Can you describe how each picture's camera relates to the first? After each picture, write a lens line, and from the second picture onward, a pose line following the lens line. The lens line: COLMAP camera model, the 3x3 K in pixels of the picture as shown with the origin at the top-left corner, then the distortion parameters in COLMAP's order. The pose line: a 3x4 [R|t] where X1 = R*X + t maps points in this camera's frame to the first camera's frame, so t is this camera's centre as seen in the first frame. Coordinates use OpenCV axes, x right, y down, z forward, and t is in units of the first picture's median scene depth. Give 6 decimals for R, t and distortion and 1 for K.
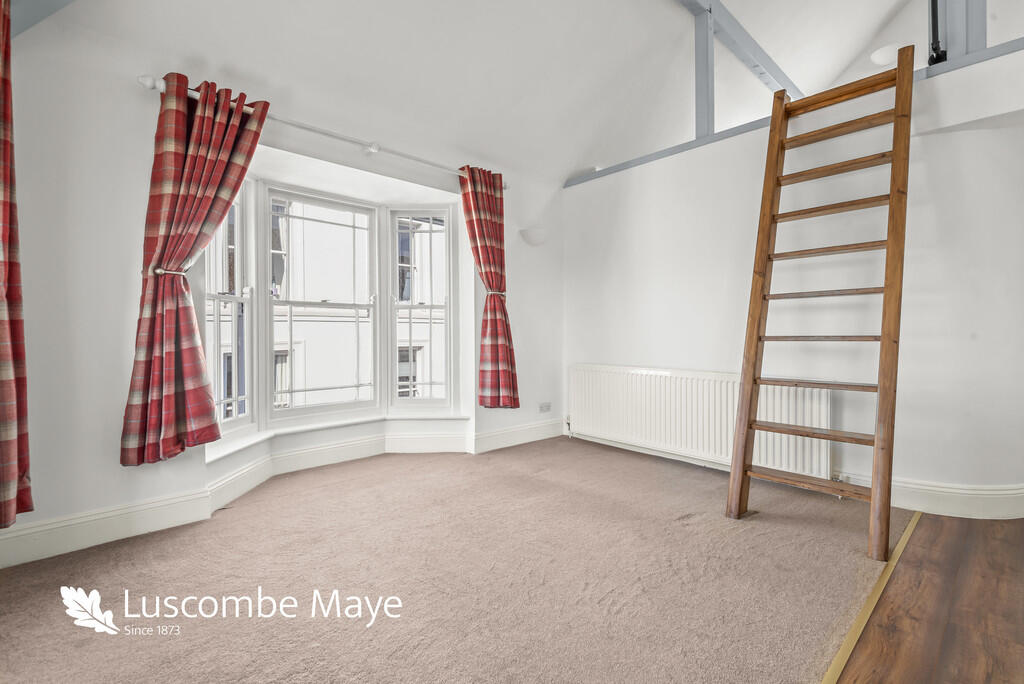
lens RADIAL K [[466.9, 0, 512.0], [0, 466.9, 342.0], [0, 0, 1]] dist [0.028577, -0.000101]
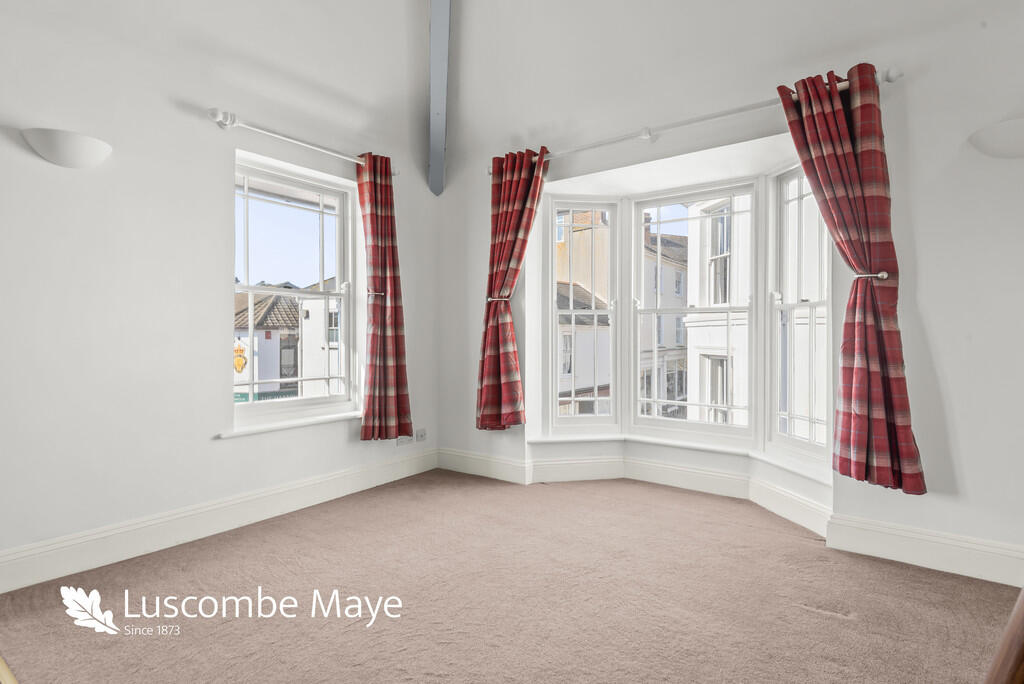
lens RADIAL K [[519.7, 0, 512.0], [0, 519.7, 342.0], [0, 0, 1]] dist [0.000537, 0.000051]
pose [[0.181354, 0.017349, -0.983265, 0.599413], [-0.019649, 0.999709, 0.014015, -0.030578], [0.983222, 0.016779, 0.181642, 0.561583]]
